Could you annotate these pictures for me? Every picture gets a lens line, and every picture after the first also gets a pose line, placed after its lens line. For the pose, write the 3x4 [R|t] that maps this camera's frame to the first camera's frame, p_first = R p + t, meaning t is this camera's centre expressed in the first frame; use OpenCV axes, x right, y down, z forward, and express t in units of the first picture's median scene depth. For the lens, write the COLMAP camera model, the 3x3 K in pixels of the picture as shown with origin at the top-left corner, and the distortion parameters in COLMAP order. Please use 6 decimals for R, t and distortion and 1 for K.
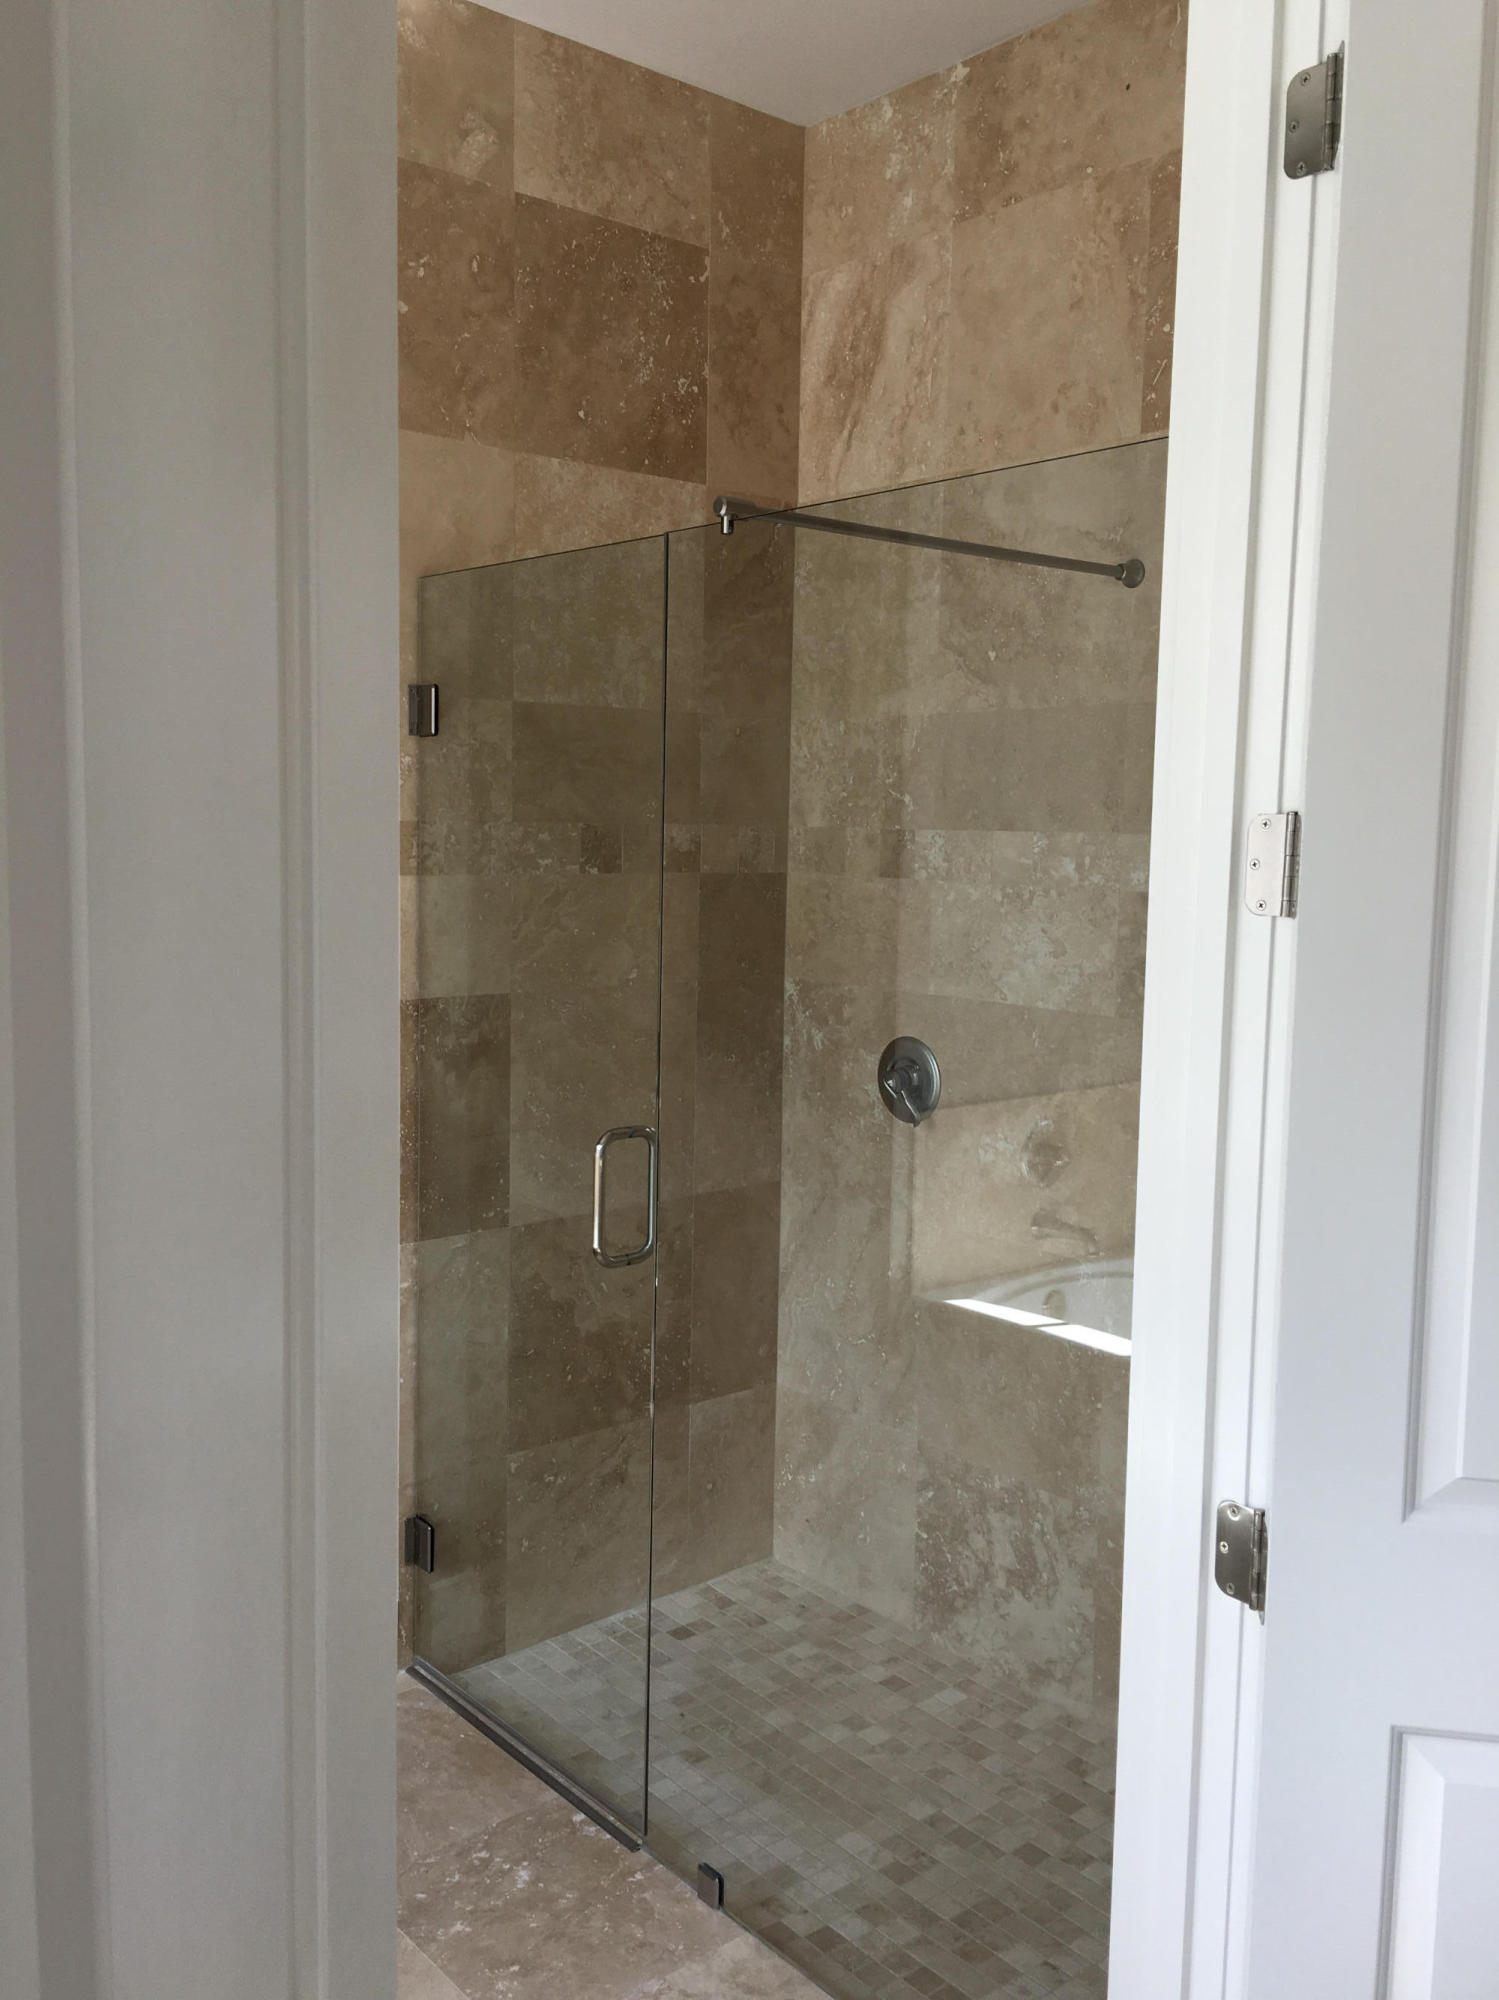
lens RADIAL K [[1684.2, 0, 754.6], [0, 1684.2, 995.7], [0, 0, 1]] dist [0.070700, -0.113243]
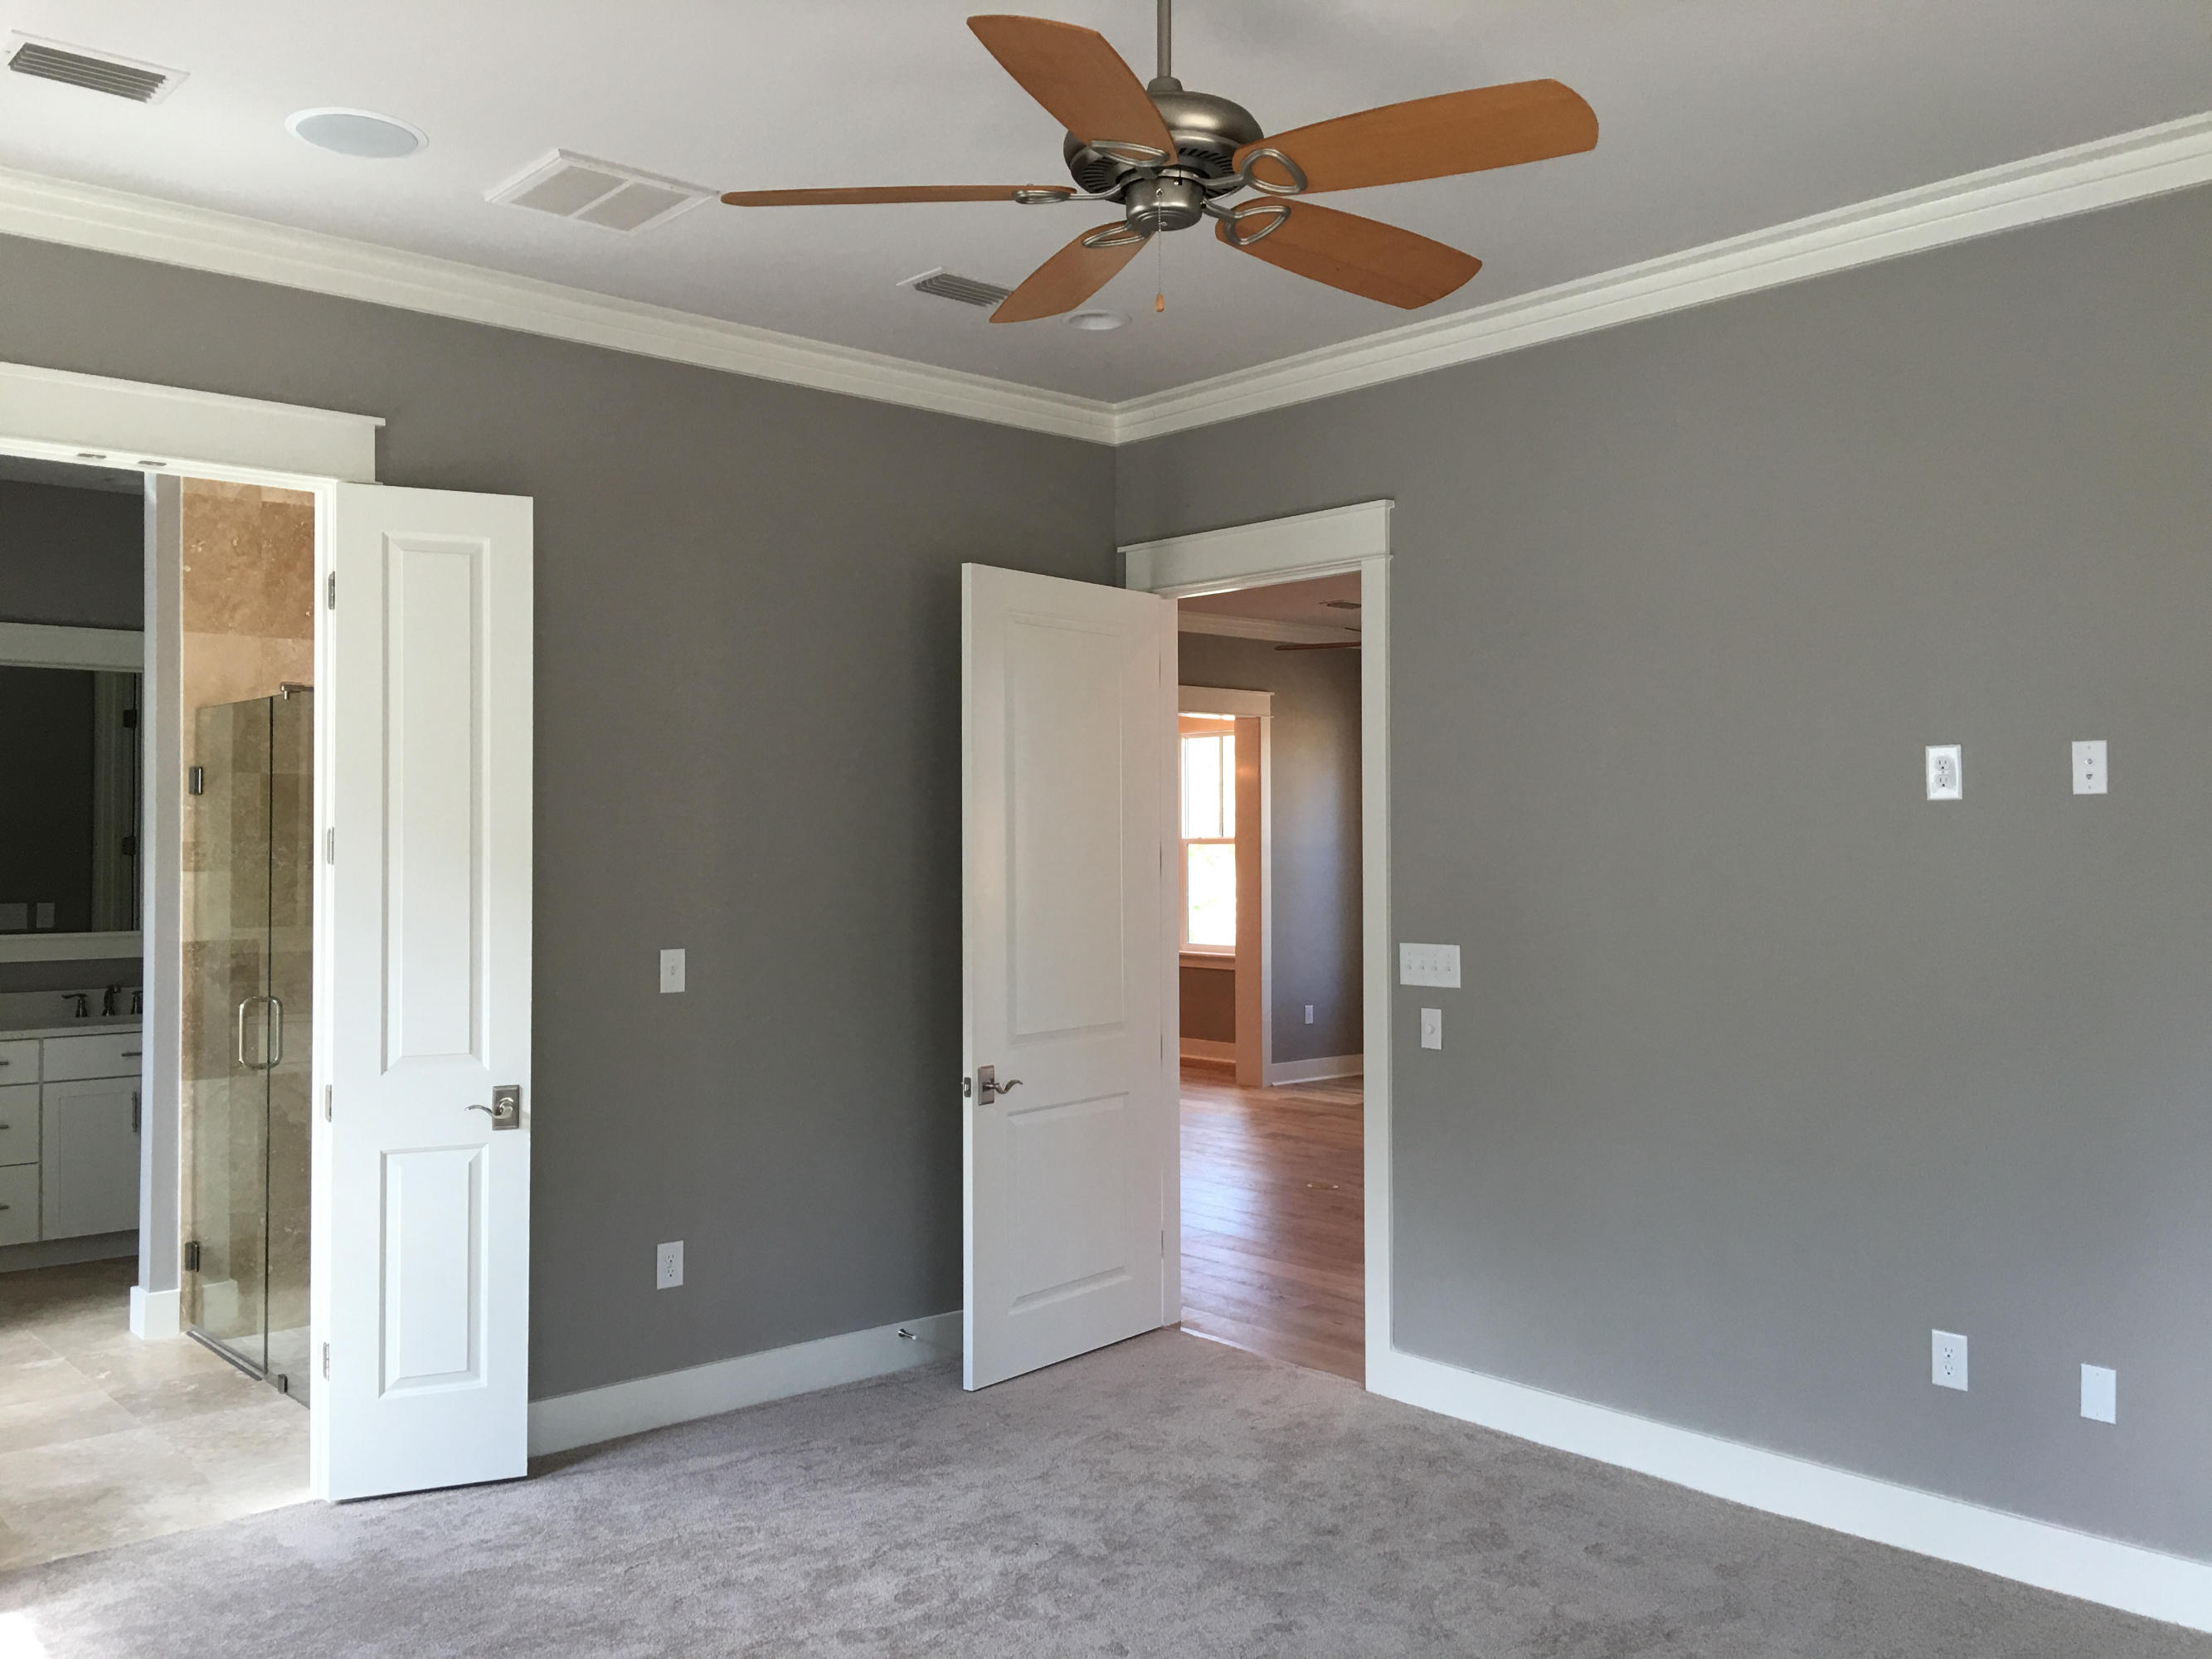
lens RADIAL K [[1862.9, 0, 1103.5], [0, 1862.9, 828.1], [0, 0, 1]] dist [0.070700, -0.113243]
pose [[0.999099, -0.042102, -0.005257, 0.764883], [0.041022, 0.990161, -0.133782, 0.186537], [0.010838, 0.133446, 0.990997, -0.958361]]
